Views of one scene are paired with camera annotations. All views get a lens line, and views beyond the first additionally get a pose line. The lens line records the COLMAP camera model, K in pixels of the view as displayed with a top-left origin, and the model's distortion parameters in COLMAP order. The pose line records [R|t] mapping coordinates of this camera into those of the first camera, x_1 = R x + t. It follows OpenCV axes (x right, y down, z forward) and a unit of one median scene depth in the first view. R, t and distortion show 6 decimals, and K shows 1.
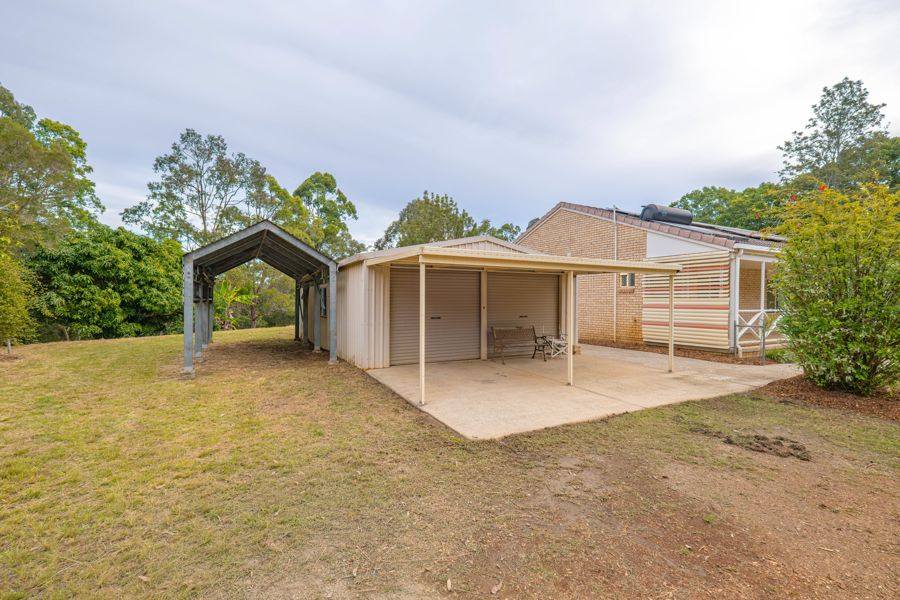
lens RADIAL K [[387.9, 0, 450.0], [0, 387.9, 300.0], [0, 0, 1]] dist [-0.000674, -0.000481]
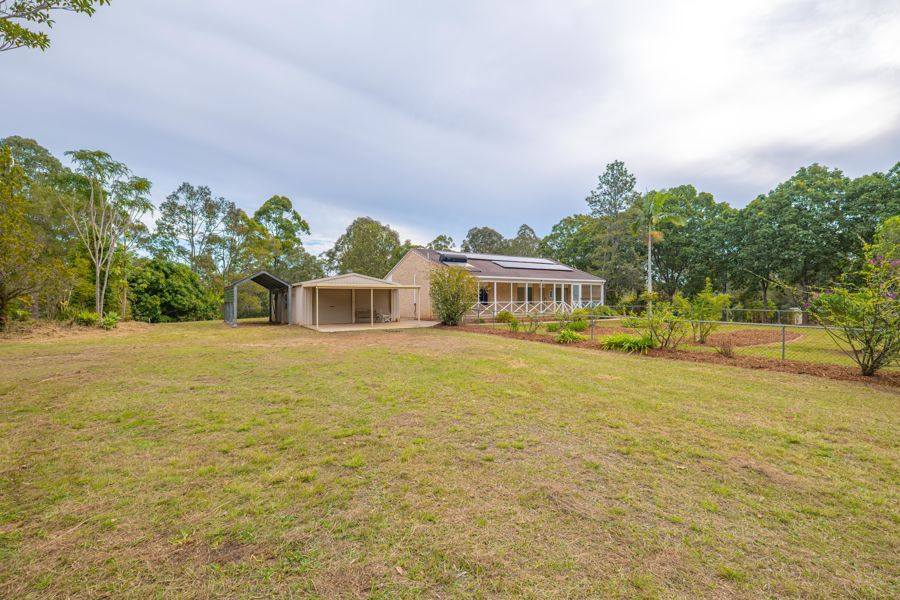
lens RADIAL K [[387.9, 0, 450.0], [0, 387.9, 300.0], [0, 0, 1]] dist [-0.000674, -0.000481]
pose [[0.995152, -0.010562, 0.097777, 0.141200], [0.010600, 0.999944, 0.000130, 0.002963], [-0.097773, 0.000907, 0.995208, -0.467348]]
